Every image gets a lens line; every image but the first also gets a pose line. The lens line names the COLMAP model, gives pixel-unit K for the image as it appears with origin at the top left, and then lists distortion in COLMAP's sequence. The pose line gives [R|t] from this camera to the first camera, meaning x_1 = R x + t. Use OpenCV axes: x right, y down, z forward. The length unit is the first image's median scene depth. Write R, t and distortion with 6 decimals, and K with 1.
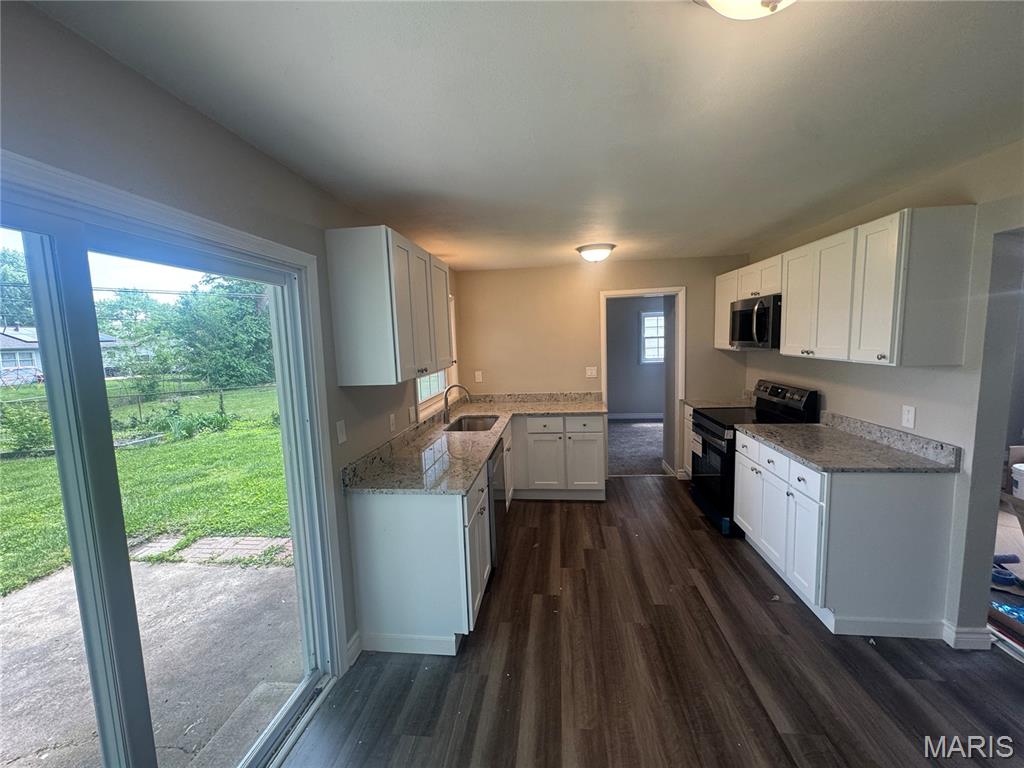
lens RADIAL K [[410.8, 0, 513.2], [0, 410.8, 381.5], [0, 0, 1]] dist [-0.002379, -0.000188]
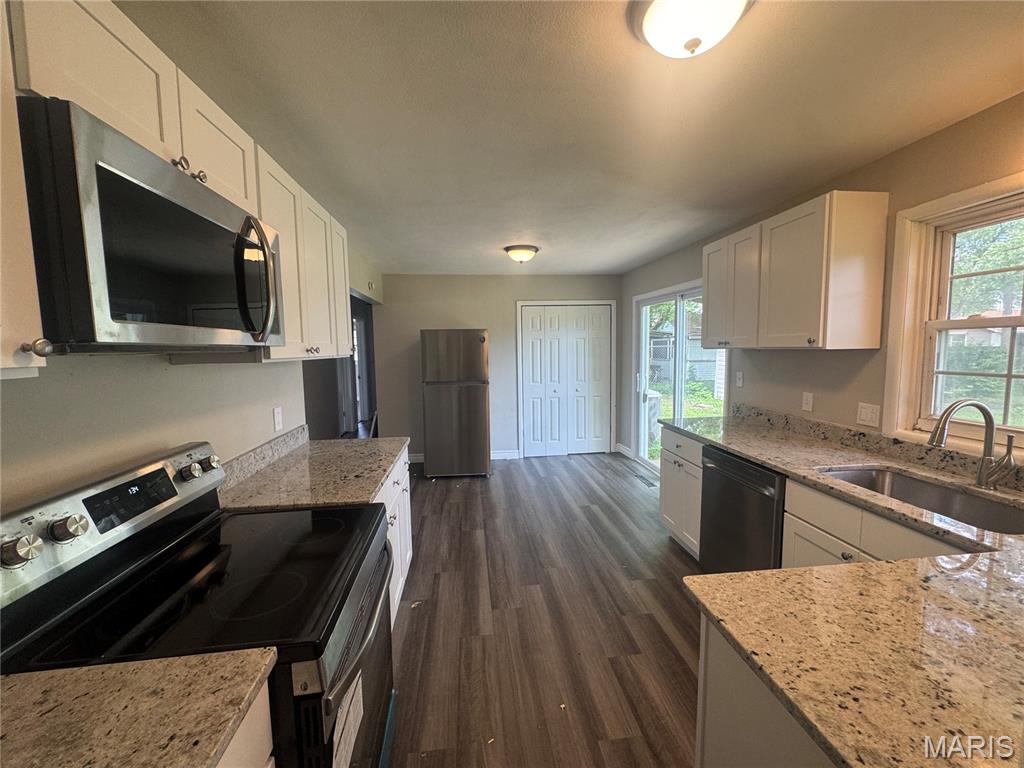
lens RADIAL K [[408.7, 0, 510.8], [0, 408.7, 383.8], [0, 0, 1]] dist [-0.006170, -0.000088]
pose [[-0.975426, 0.071685, -0.208338, 0.416244], [0.029139, 0.979257, 0.200514, -0.109596], [0.218390, 0.189516, -0.957282, 1.316446]]
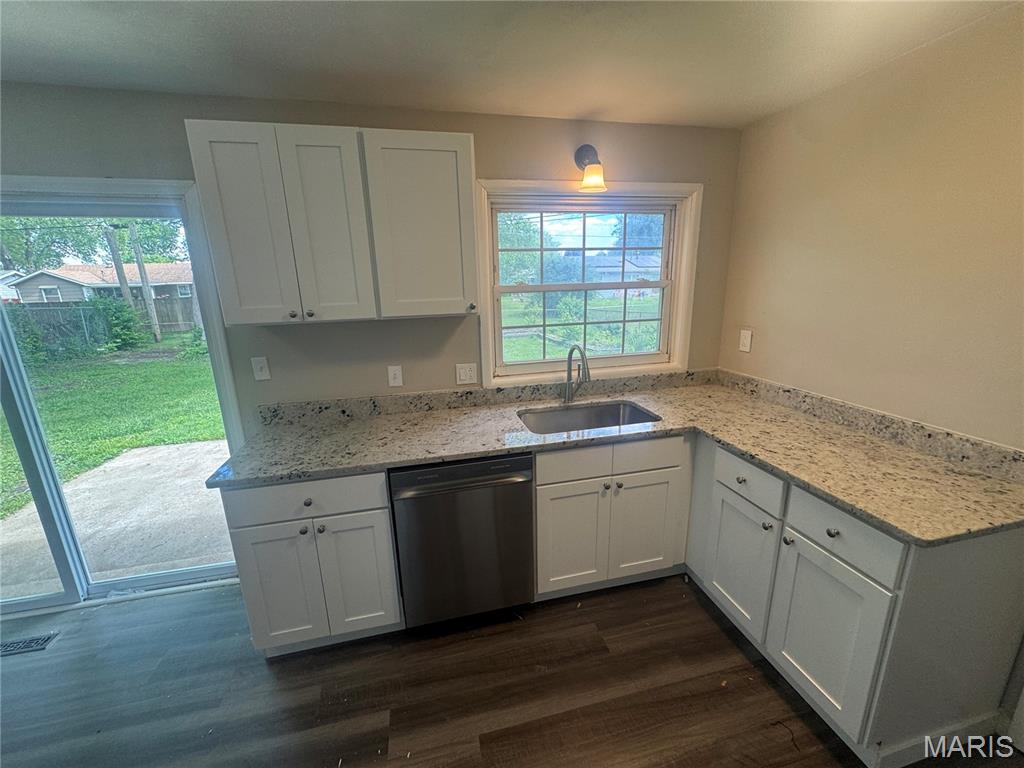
lens RADIAL K [[408.7, 0, 510.8], [0, 408.7, 383.8], [0, 0, 1]] dist [-0.006170, -0.000088]
pose [[0.340075, 0.257506, -0.904456, 0.388989], [-0.088060, 0.966273, 0.241995, -0.075920], [0.936266, -0.002650, 0.351281, 0.710817]]
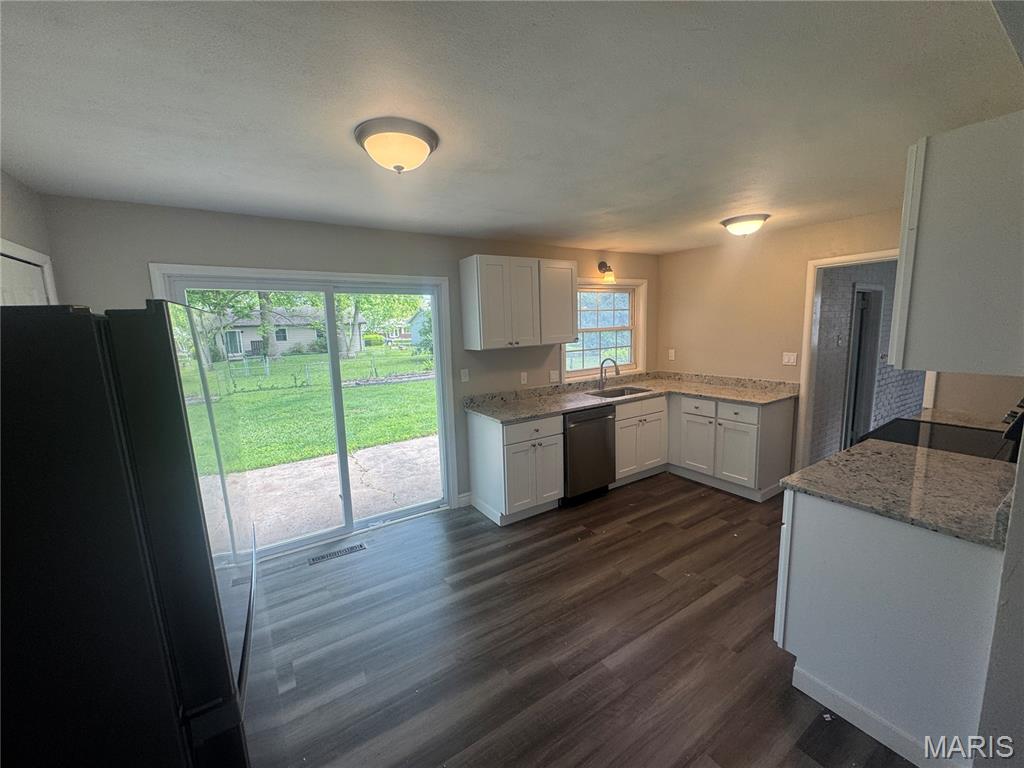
lens RADIAL K [[408.7, 0, 510.8], [0, 408.7, 383.8], [0, 0, 1]] dist [-0.006170, -0.000088]
pose [[0.632853, 0.124276, -0.764233, 0.605640], [-0.070906, 0.992189, 0.102629, -0.021060], [0.771019, -0.010760, 0.636722, 0.026588]]
